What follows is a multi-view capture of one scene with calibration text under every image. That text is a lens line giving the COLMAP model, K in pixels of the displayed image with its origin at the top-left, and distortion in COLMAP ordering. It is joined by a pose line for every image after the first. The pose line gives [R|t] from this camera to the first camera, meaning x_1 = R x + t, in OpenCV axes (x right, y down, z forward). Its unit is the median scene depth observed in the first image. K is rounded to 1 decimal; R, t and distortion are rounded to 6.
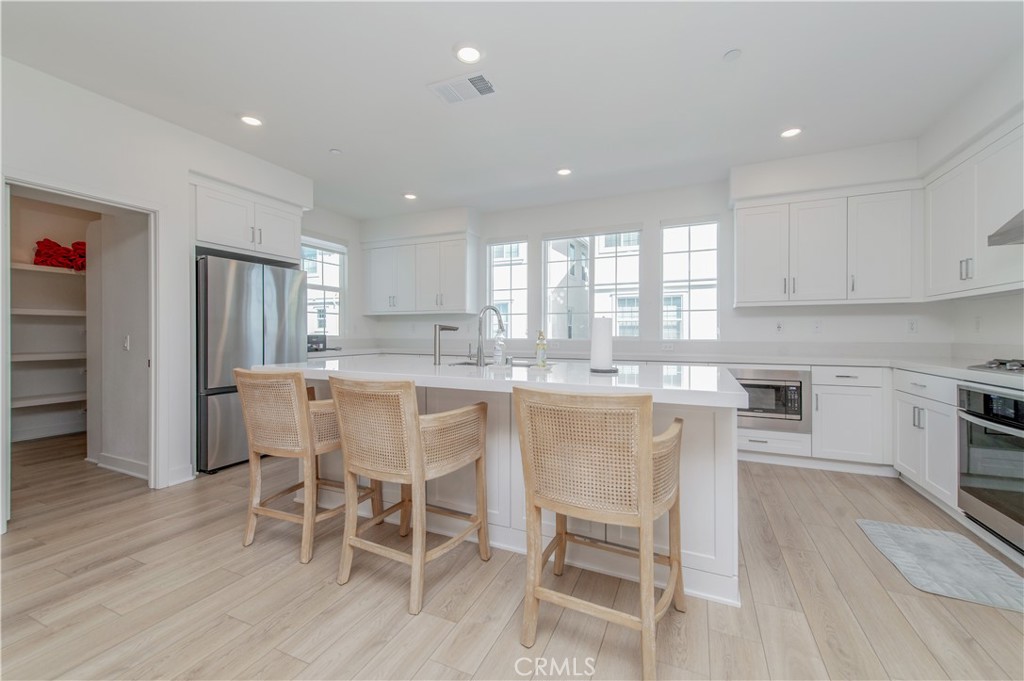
lens RADIAL K [[407.0, 0, 512.9], [0, 407.0, 334.9], [0, 0, 1]] dist [0.007720, -0.000123]
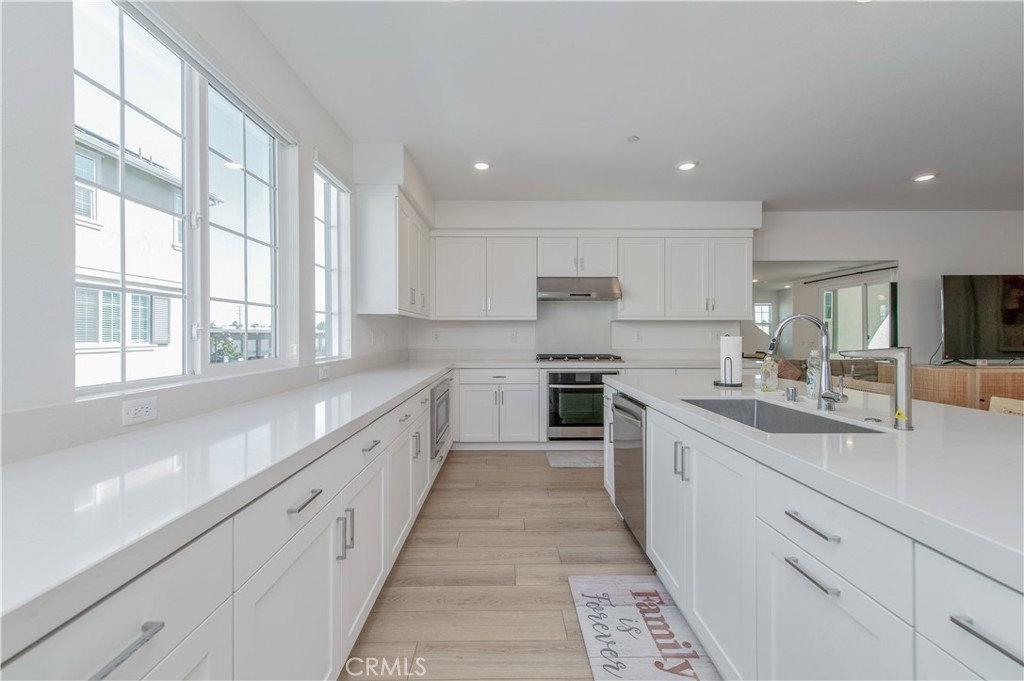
lens RADIAL K [[404.1, 0, 515.3], [0, 404.1, 339.0], [0, 0, 1]] dist [0.014563, -0.004904]
pose [[-0.421491, -0.012438, 0.906747, -0.299404], [0.000406, 0.999903, 0.013904, -0.028980], [-0.906832, 0.006229, -0.421445, 1.103600]]
